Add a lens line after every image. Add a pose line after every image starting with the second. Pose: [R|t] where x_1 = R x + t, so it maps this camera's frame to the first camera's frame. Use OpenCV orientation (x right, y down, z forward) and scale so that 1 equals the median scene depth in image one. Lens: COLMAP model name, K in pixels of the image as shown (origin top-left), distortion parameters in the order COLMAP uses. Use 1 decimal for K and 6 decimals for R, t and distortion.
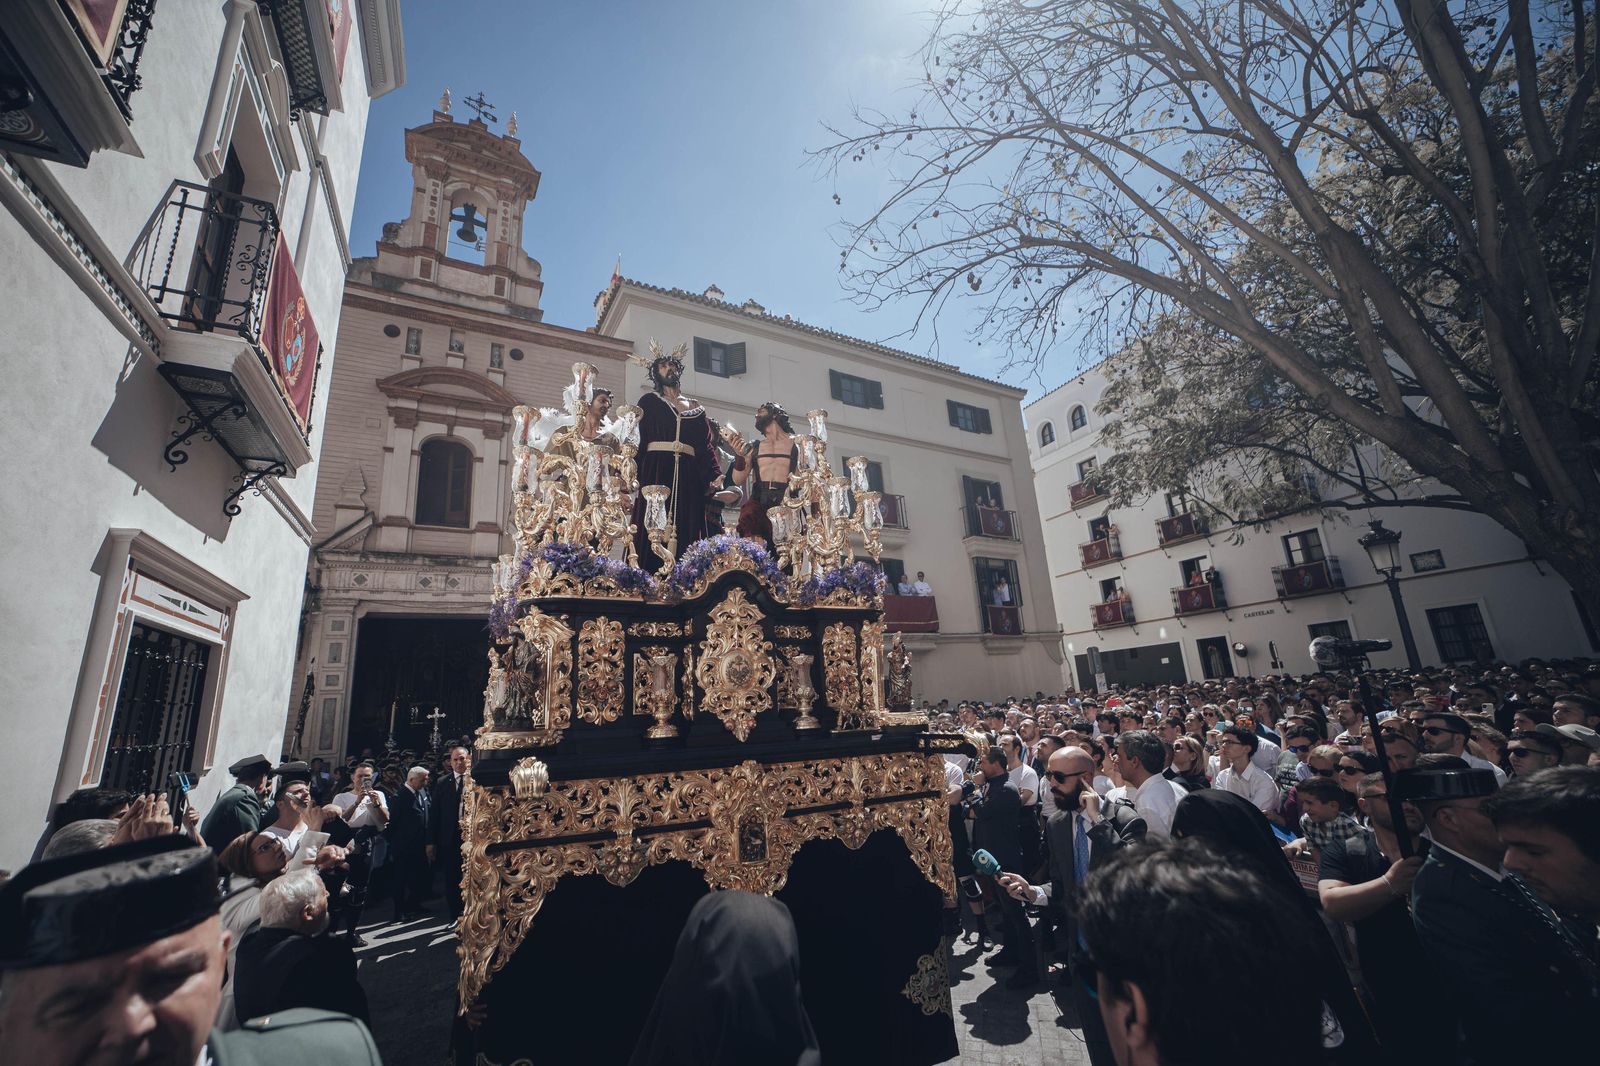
lens RADIAL K [[625.4, 0, 795.4], [0, 625.4, 542.1], [0, 0, 1]] dist [-0.037066, 0.009536]
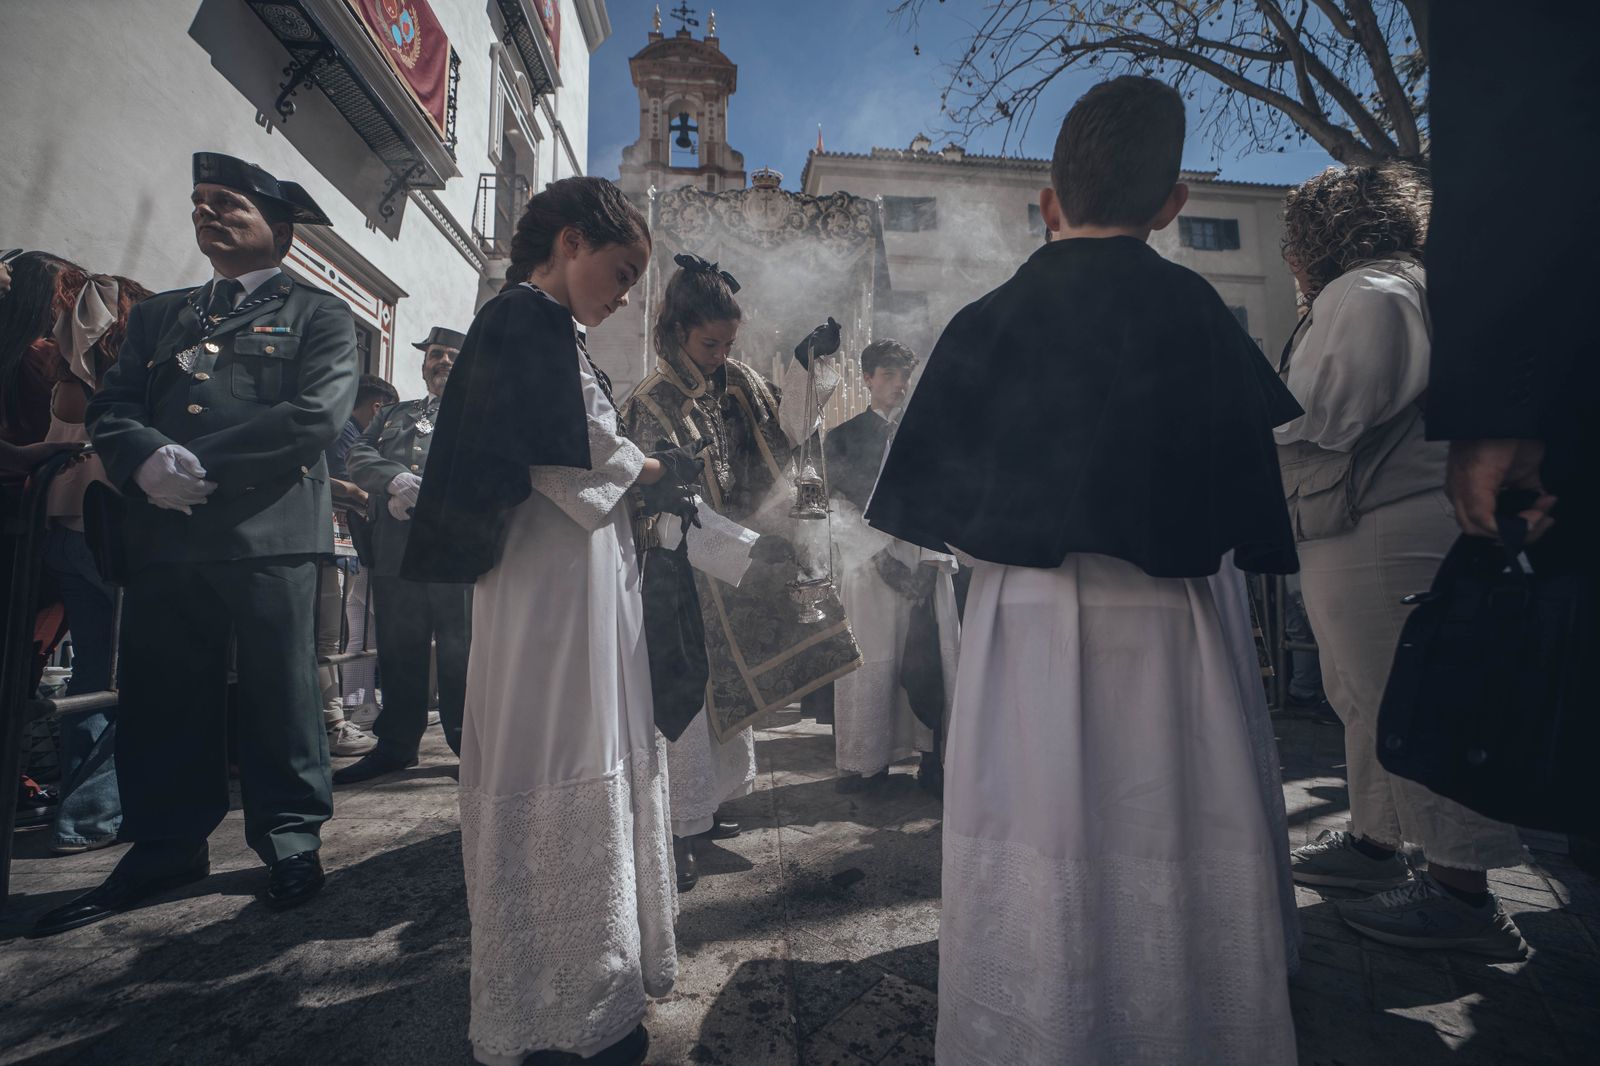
lens RADIAL K [[625.4, 0, 795.4], [0, 625.4, 542.1], [0, 0, 1]] dist [-0.037066, 0.009536]
pose [[0.916552, 0.017889, -0.399514, 0.156173], [0.059755, 0.981658, 0.181044, 0.054988], [0.395425, -0.189809, 0.898672, -0.128574]]
